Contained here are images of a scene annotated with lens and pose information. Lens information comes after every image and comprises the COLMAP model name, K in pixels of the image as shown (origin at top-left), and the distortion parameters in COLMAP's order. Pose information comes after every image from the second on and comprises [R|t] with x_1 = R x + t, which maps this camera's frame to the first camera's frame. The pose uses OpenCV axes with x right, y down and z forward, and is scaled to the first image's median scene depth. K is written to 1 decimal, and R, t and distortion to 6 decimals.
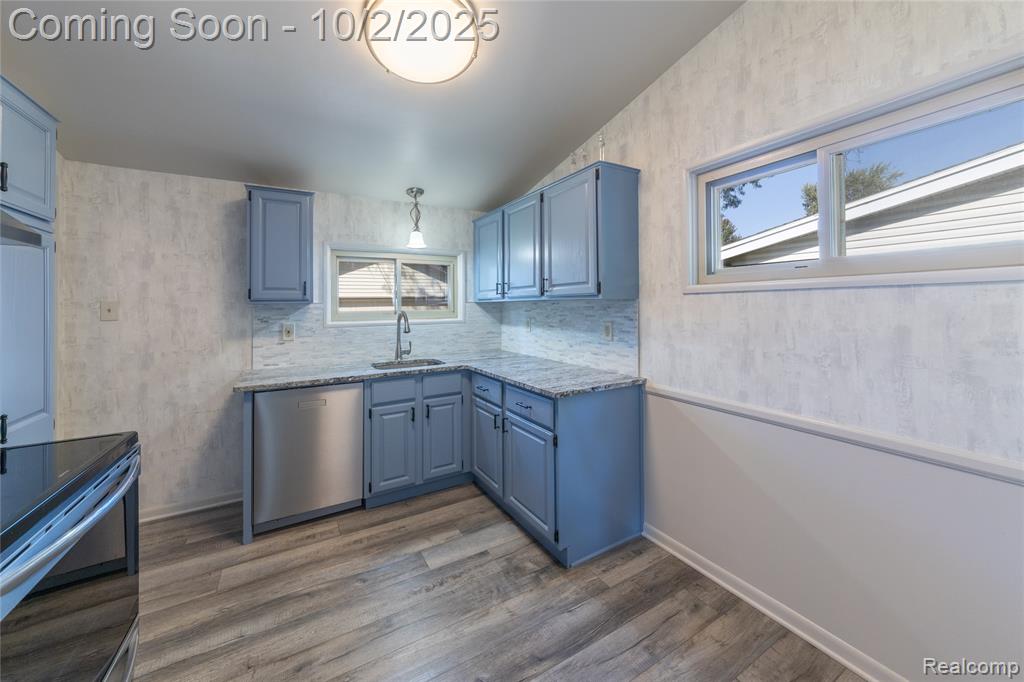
lens RADIAL K [[381.8, 0, 510.9], [0, 381.8, 304.1], [0, 0, 1]] dist [-0.000212, -0.000146]
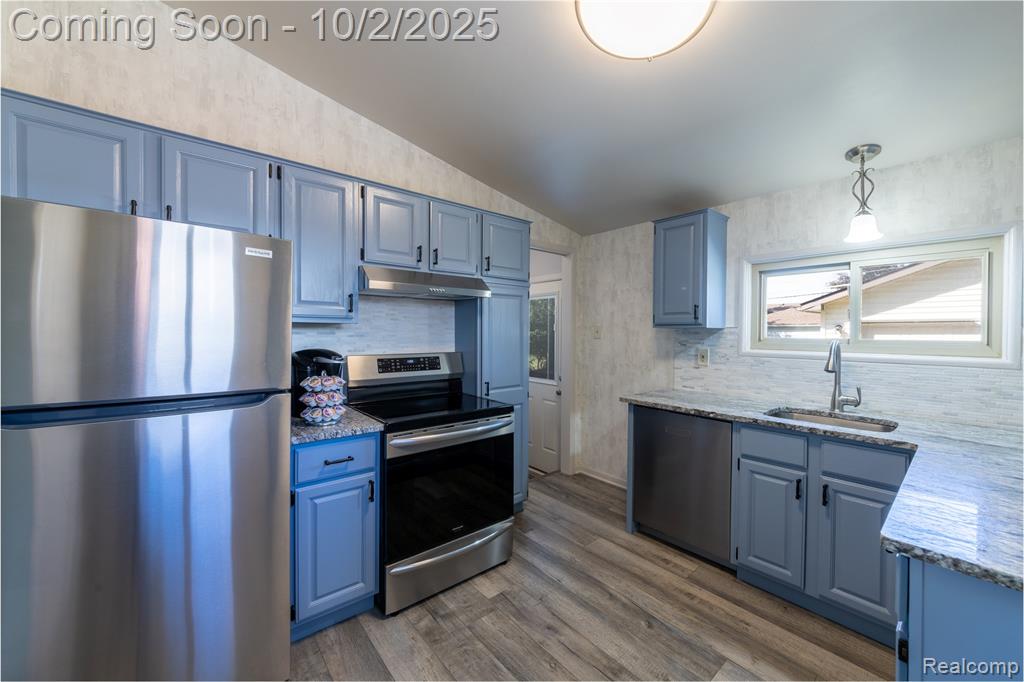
lens RADIAL K [[398.0, 0, 514.4], [0, 398.0, 337.0], [0, 0, 1]] dist [0.000620, -0.000197]
pose [[0.175574, 0.030250, -0.984001, 0.386687], [-0.003275, 0.999540, 0.030143, -0.007831], [0.984461, -0.002070, 0.175592, 0.395106]]
